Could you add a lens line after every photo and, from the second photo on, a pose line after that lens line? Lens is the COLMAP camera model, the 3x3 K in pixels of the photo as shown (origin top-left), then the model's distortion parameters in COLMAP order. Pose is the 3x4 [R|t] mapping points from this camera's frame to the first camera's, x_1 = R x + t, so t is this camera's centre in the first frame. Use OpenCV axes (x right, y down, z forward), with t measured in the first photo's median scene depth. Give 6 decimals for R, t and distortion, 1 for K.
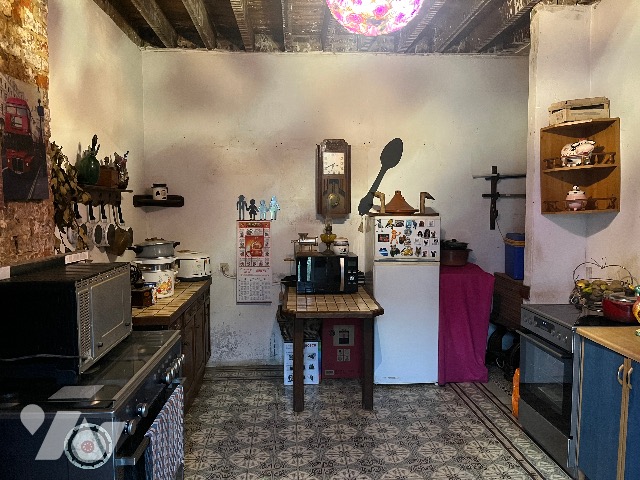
lens RADIAL K [[480.1, 0, 319.7], [0, 480.1, 238.8], [0, 0, 1]] dist [0.055276, -0.076167]
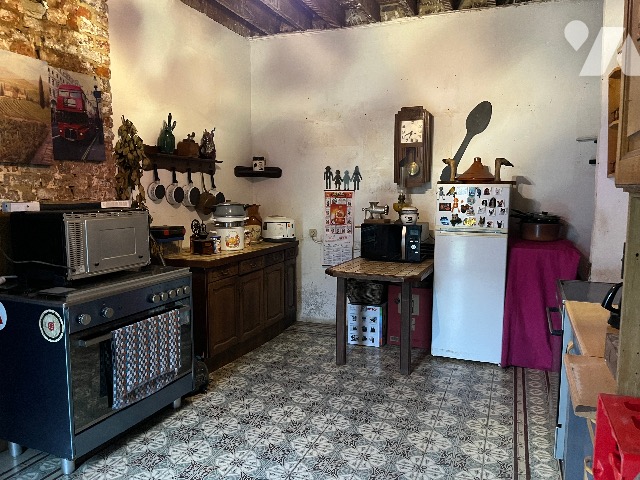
lens RADIAL K [[480.1, 0, 323.2], [0, 480.1, 246.1], [0, 0, 1]] dist [0.055276, -0.076167]
pose [[0.906074, 0.053256, -0.419754, 0.313809], [-0.034678, 0.998057, 0.051771, 0.034929], [0.421696, -0.032352, 0.906160, 0.019802]]
